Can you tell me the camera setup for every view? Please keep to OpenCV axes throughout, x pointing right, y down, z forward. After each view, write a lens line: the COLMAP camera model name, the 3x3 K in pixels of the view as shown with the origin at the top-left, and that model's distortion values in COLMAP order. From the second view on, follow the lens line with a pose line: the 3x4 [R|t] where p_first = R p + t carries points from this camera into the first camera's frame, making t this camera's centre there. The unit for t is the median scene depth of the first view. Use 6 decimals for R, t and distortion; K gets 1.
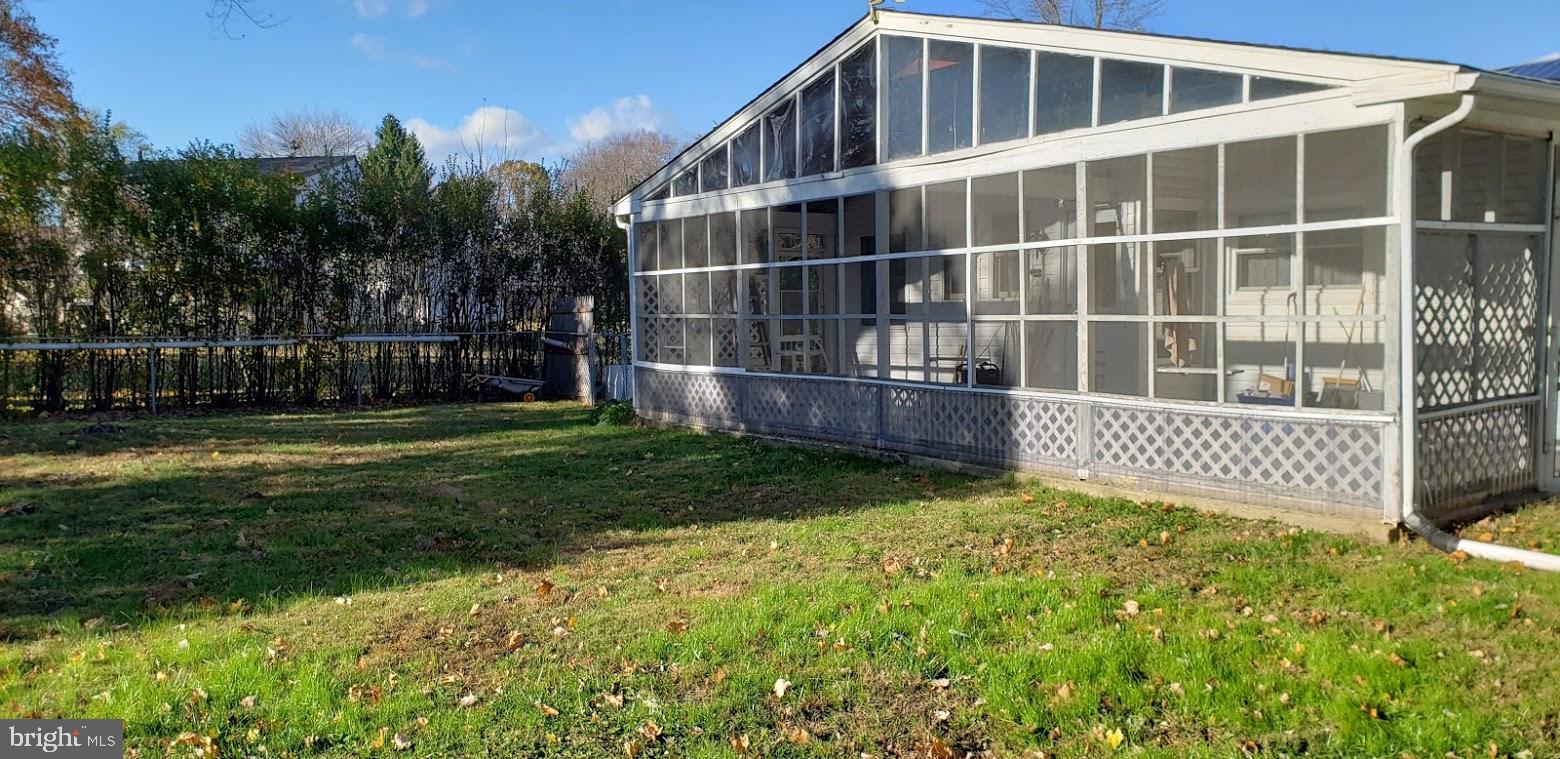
lens RADIAL K [[1212.1, 0, 784.4], [0, 1212.1, 419.3], [0, 0, 1]] dist [0.115443, -0.167876]
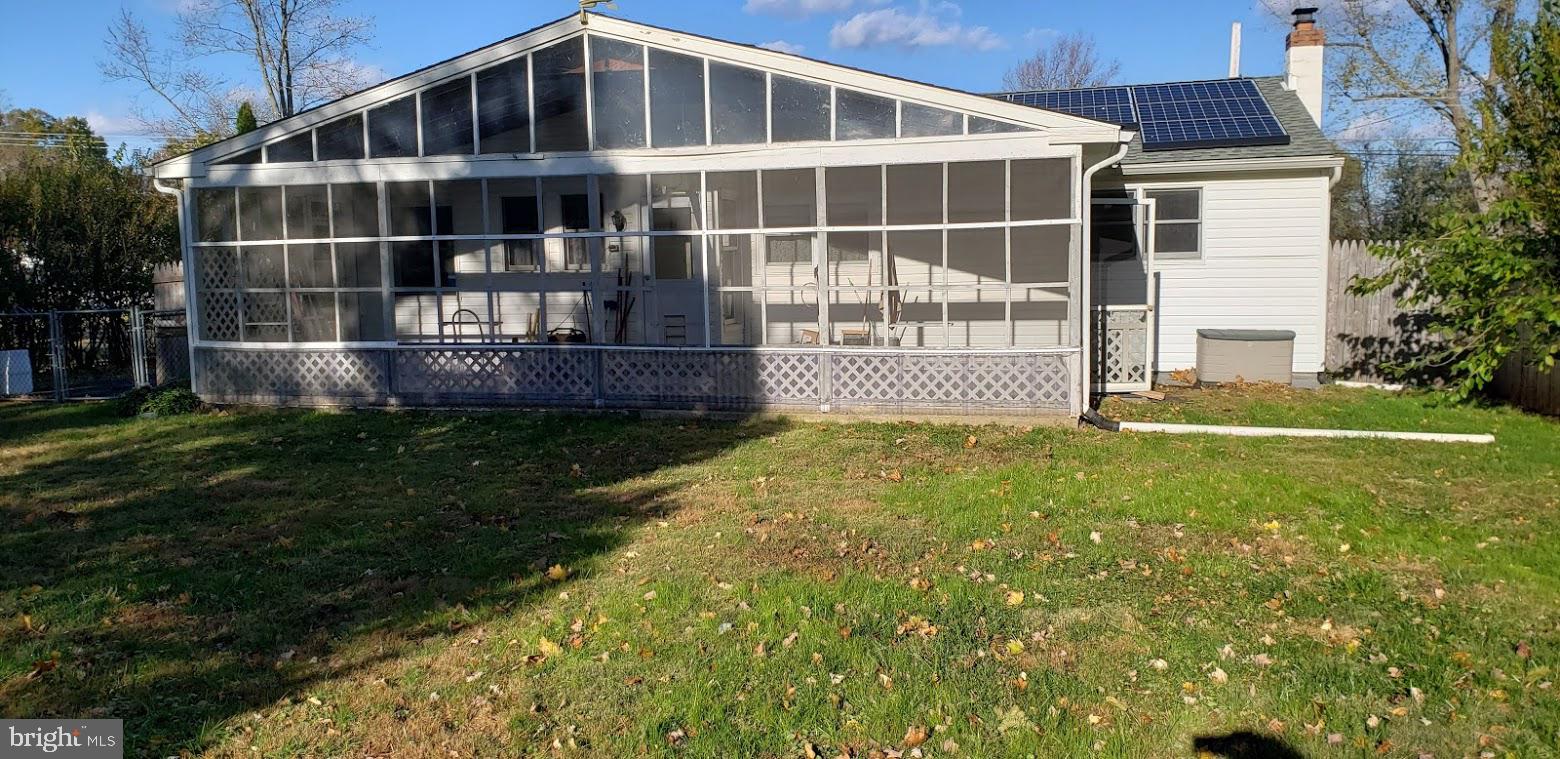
lens RADIAL K [[1187.5, 0, 780.0], [0, 1187.5, 379.5], [0, 0, 1]] dist [0.266572, -0.681597]
pose [[0.769333, -0.065702, 0.635460, -0.549124], [0.068162, 0.997461, 0.020610, -0.013761], [-0.635201, 0.027458, 0.771858, 0.054156]]
